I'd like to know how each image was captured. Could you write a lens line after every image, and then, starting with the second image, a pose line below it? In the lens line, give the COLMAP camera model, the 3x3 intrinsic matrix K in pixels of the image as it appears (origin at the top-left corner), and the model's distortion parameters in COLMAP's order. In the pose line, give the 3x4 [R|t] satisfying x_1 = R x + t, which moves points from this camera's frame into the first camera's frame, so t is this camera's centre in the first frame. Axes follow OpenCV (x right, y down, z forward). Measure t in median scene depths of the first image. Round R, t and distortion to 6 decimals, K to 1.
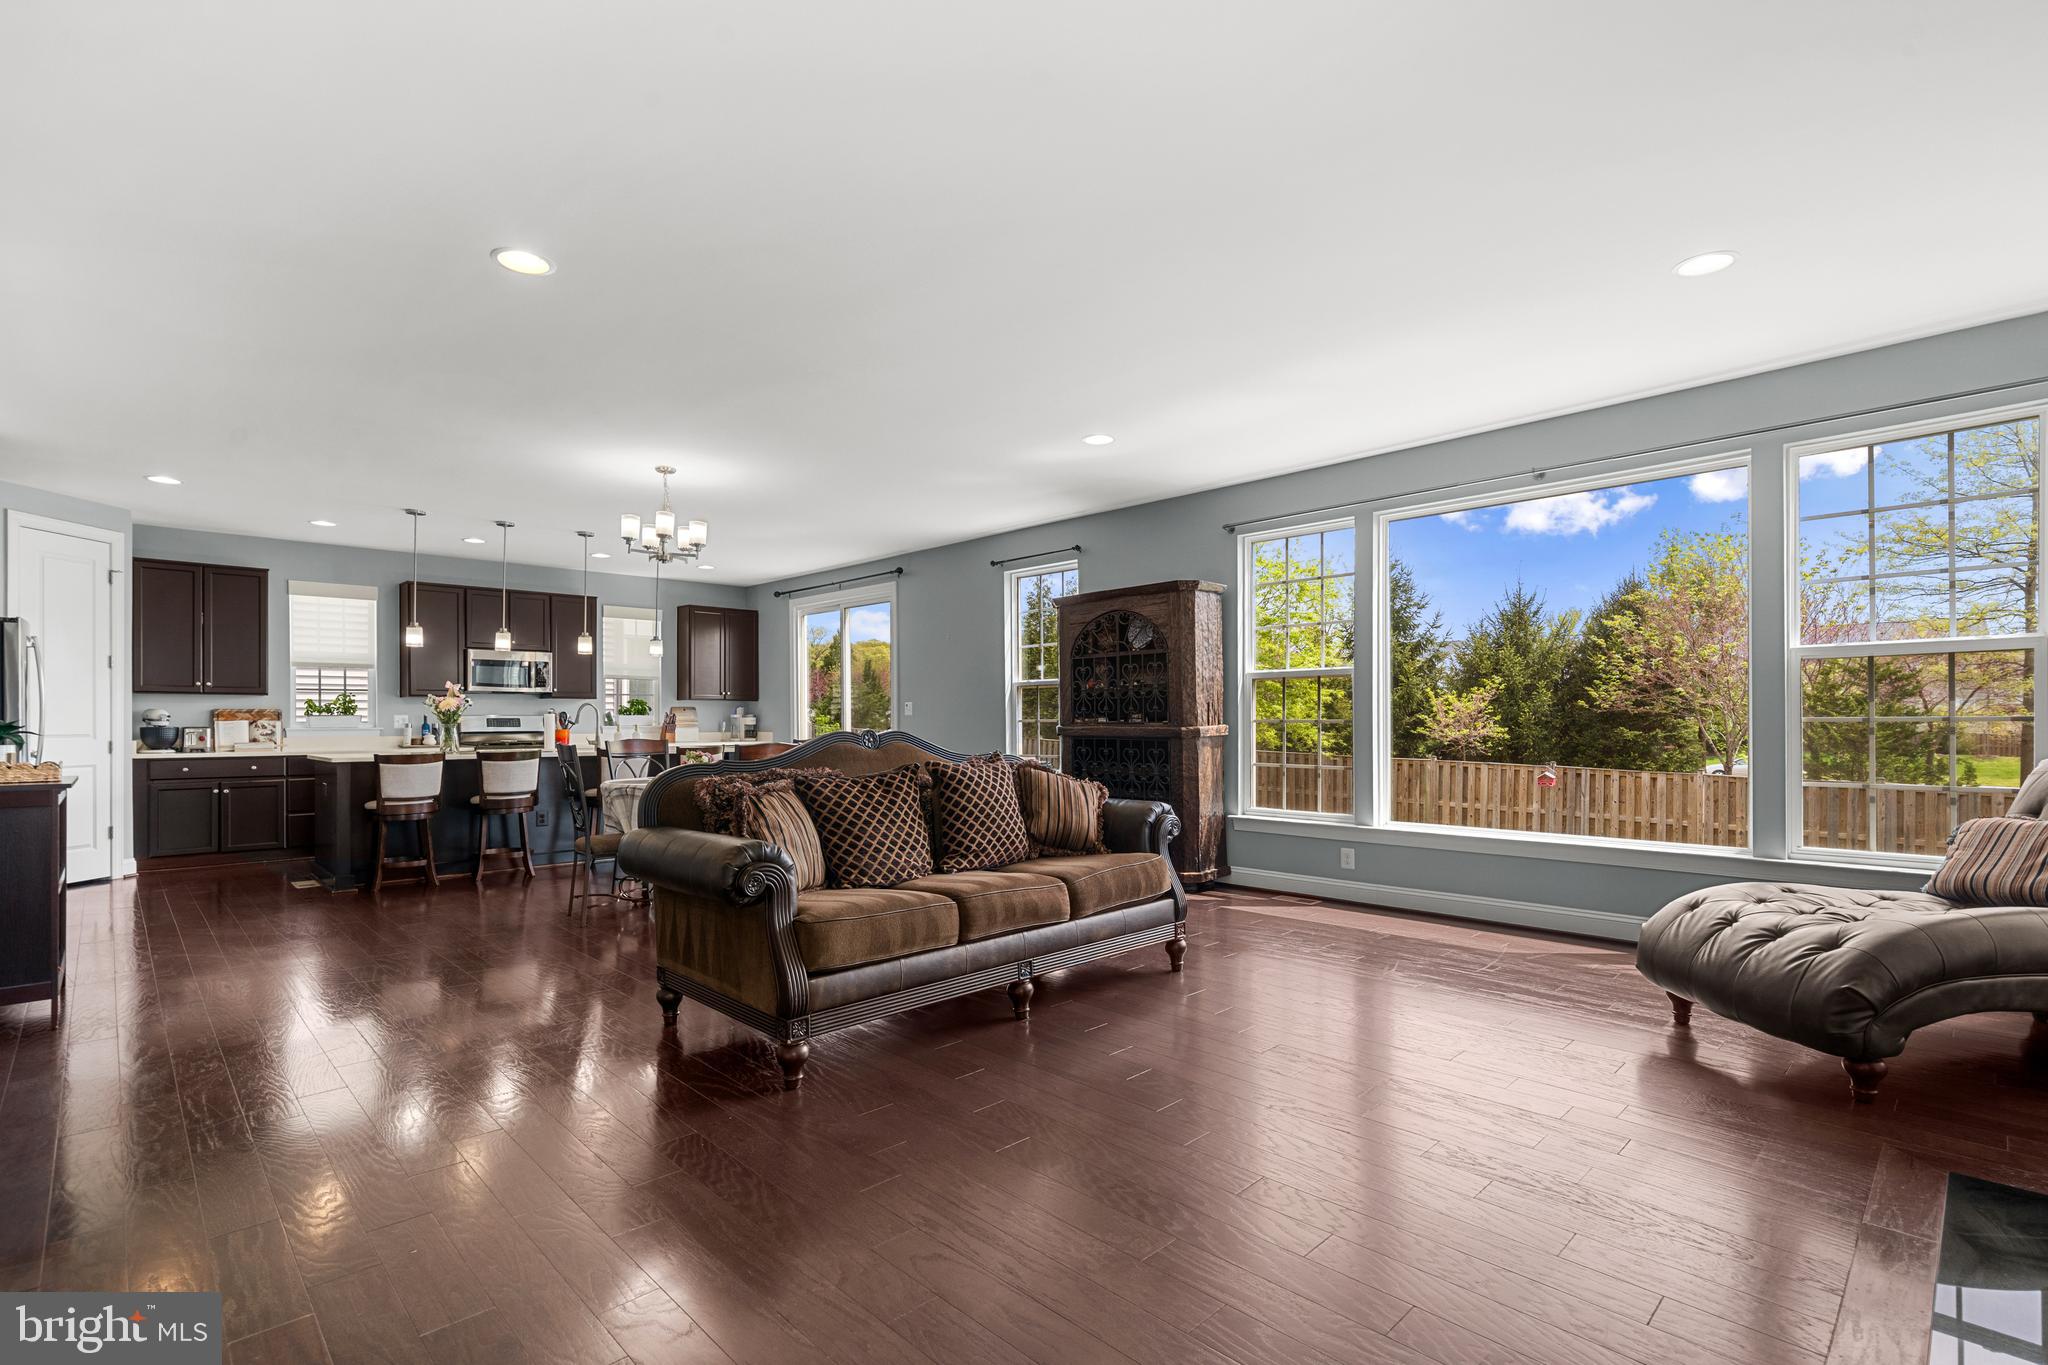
lens RADIAL K [[937.5, 0, 1030.0], [0, 937.5, 724.8], [0, 0, 1]] dist [0.002883, 0.000088]
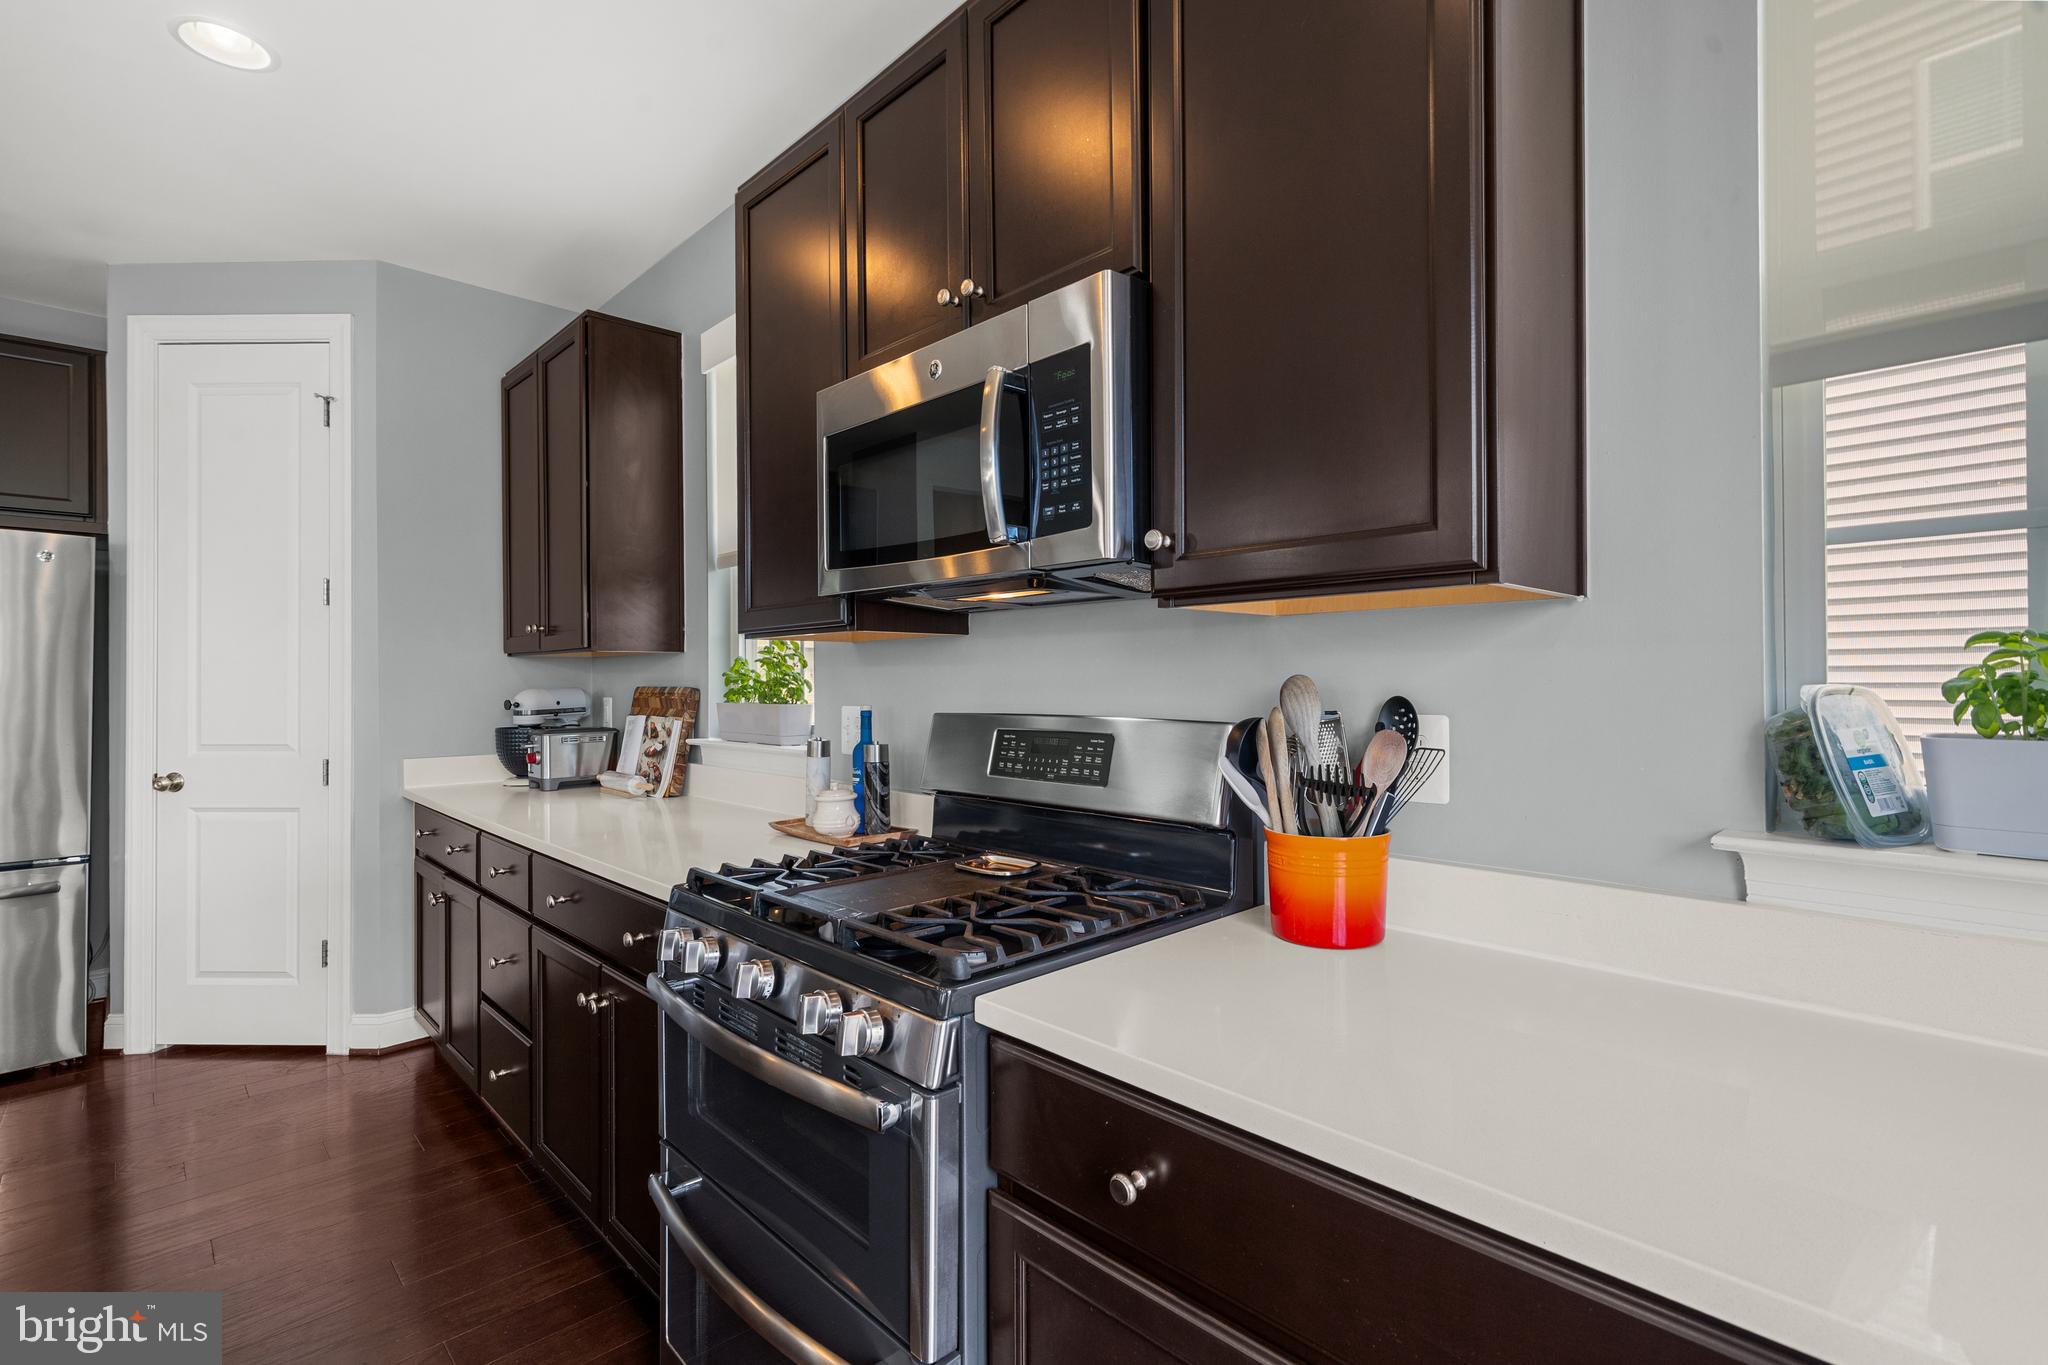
lens RADIAL K [[925.4, 0, 1024.0], [0, 925.4, 682.5], [0, 0, 1]] dist [0.000879, 0.000146]
pose [[-0.012220, 0.016220, -0.999794, -0.441685], [0.009534, 0.999825, 0.016104, -0.023391], [0.999880, -0.009335, -0.012373, 1.165339]]
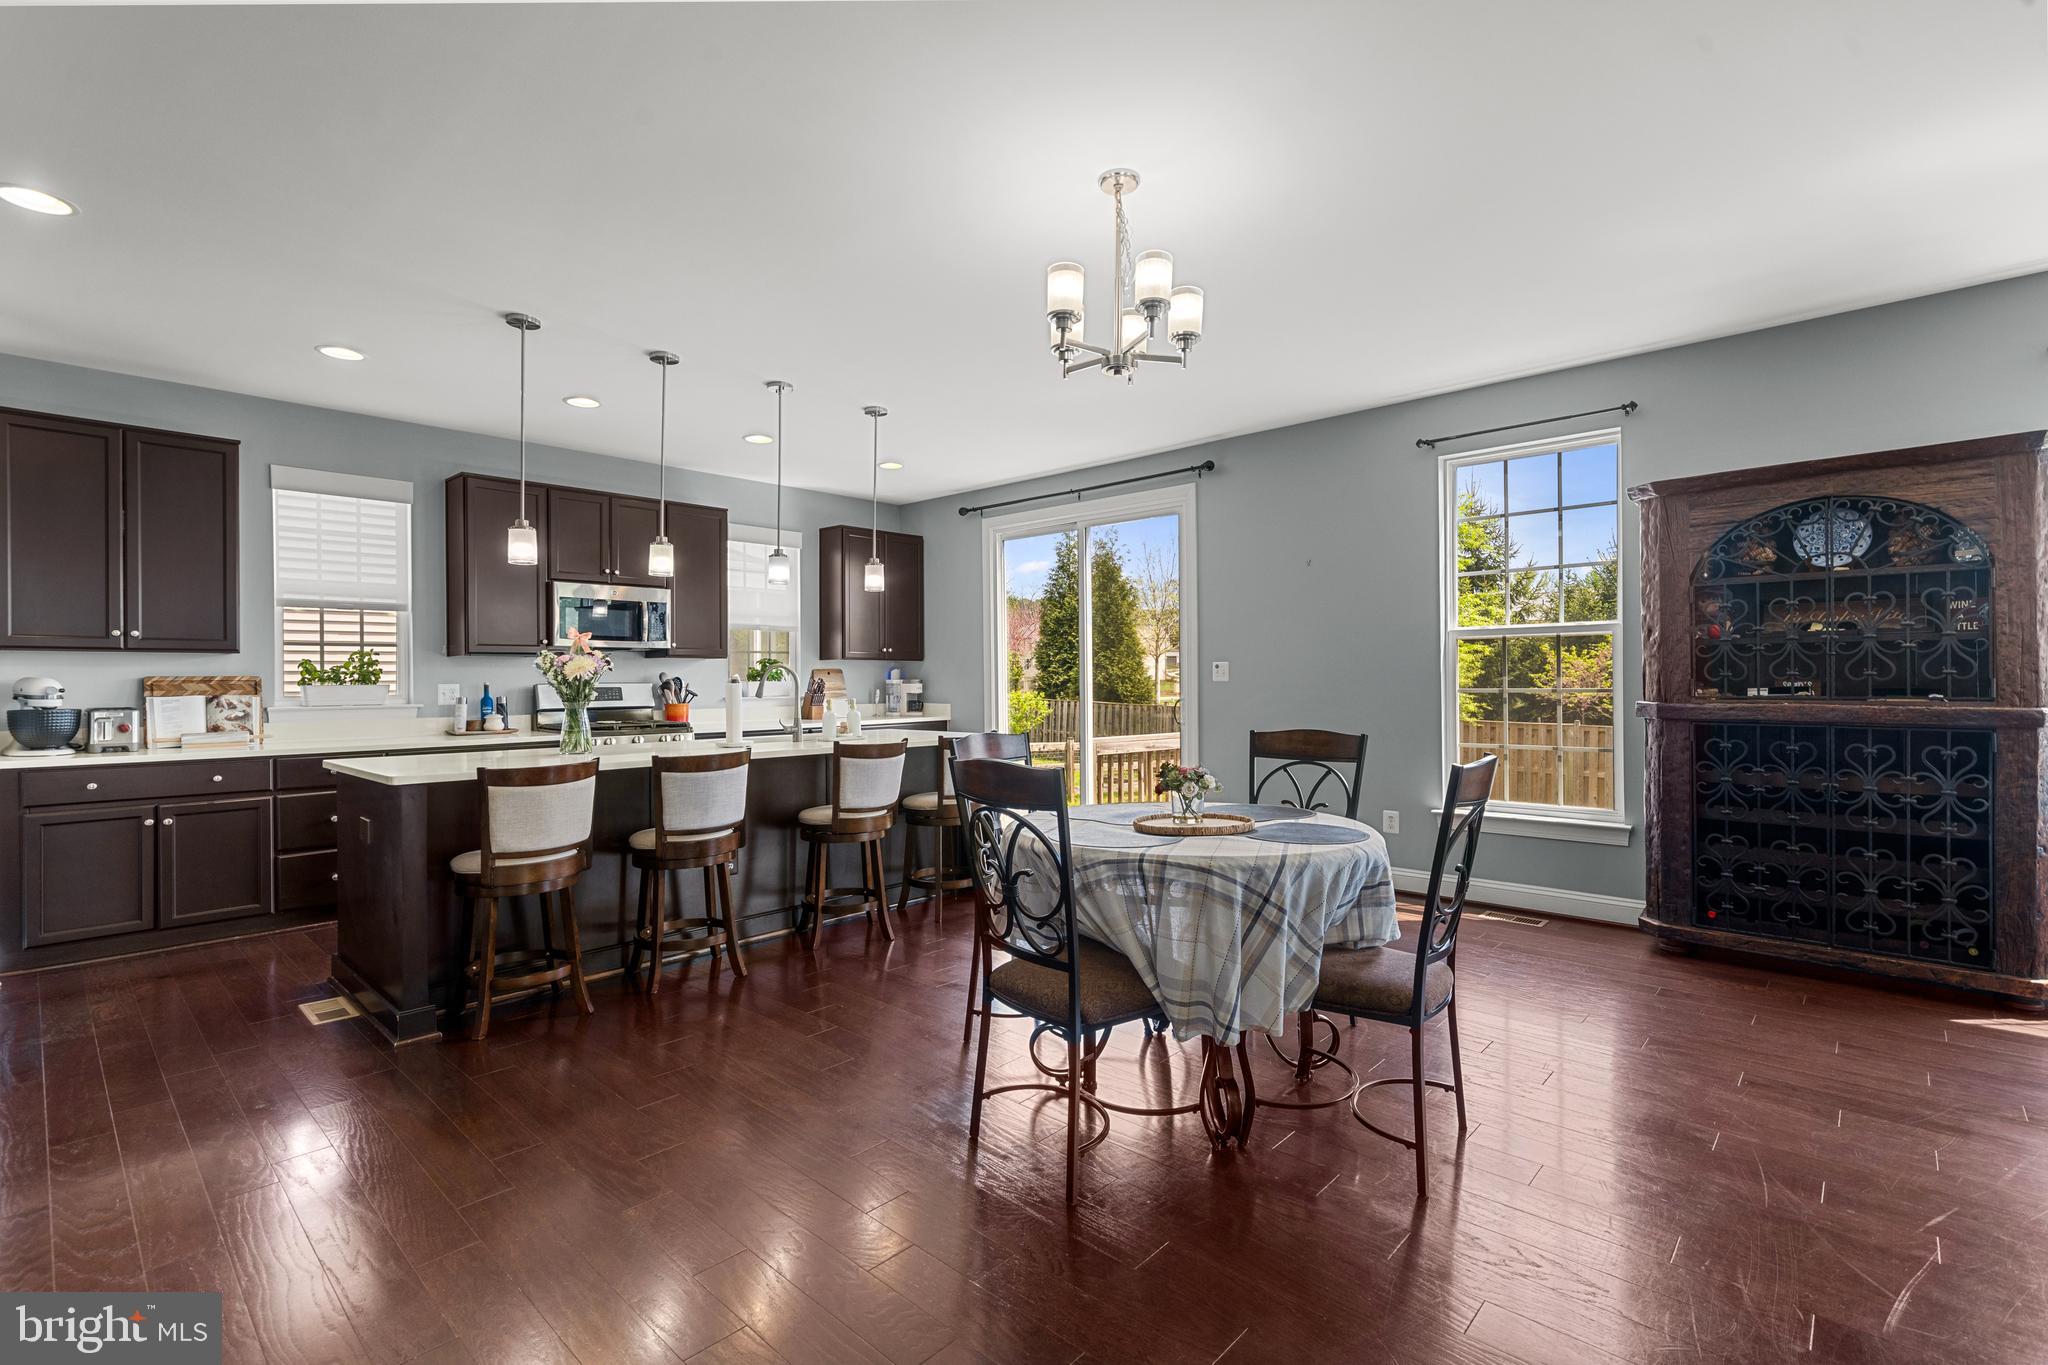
lens RADIAL K [[922.5, 0, 1024.0], [0, 922.5, 682.5], [0, 0, 1]] dist [0.001644, 0.000366]
pose [[0.998908, -0.003784, 0.046571, -0.337328], [0.003827, 0.999992, -0.000851, -0.010353], [-0.046567, 0.001029, 0.998915, 0.386826]]
